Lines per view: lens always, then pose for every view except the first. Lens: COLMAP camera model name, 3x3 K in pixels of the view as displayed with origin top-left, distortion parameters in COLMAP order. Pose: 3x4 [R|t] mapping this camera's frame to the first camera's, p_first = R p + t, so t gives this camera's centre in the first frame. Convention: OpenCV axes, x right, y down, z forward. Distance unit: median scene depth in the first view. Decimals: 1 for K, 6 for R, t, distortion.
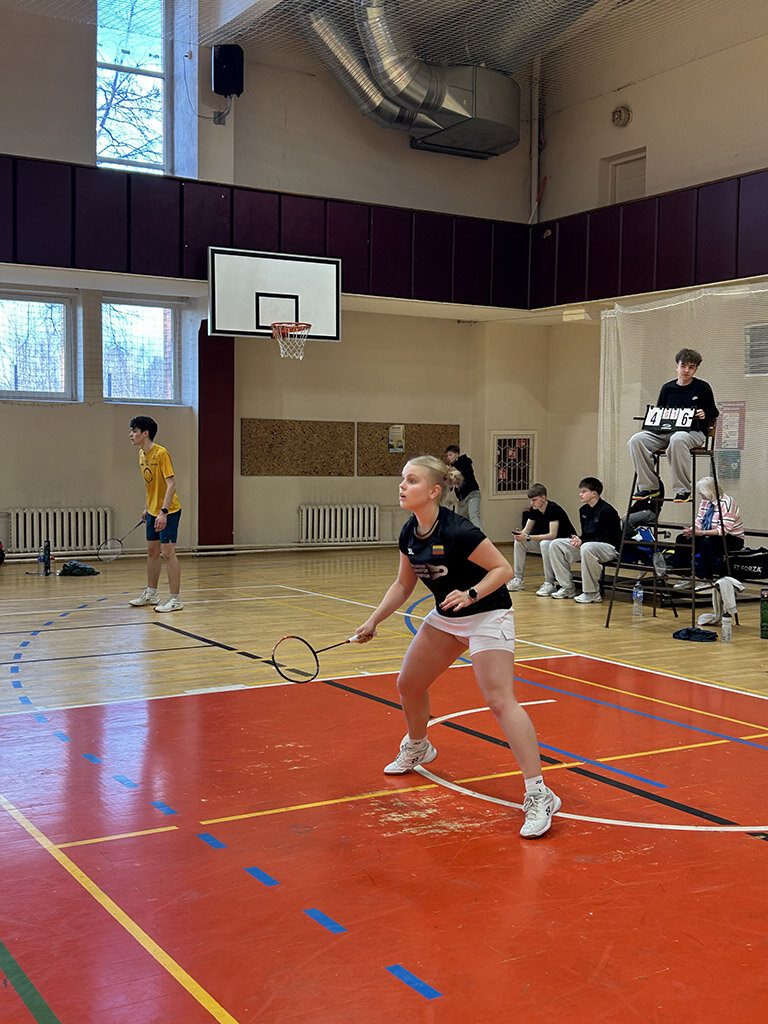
lens RADIAL K [[1208.1, 0, 384.0], [0, 1208.1, 512.0], [0, 0, 1]] dist [0.197692, -0.571735]
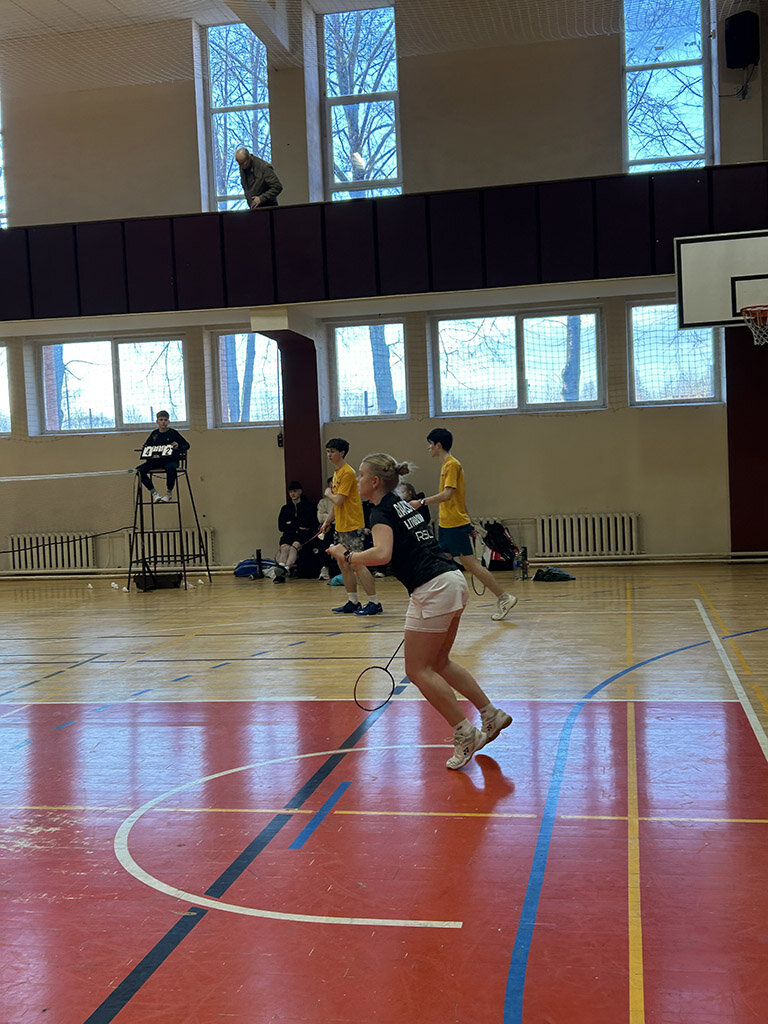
lens RADIAL K [[1208.1, 0, 384.0], [0, 1208.1, 512.0], [0, 0, 1]] dist [0.197692, -0.571735]
pose [[0.726079, -0.011305, -0.687518, 0.346640], [0.015950, 0.999873, 0.000404, -0.008801], [0.687426, -0.011259, 0.726167, 0.152496]]
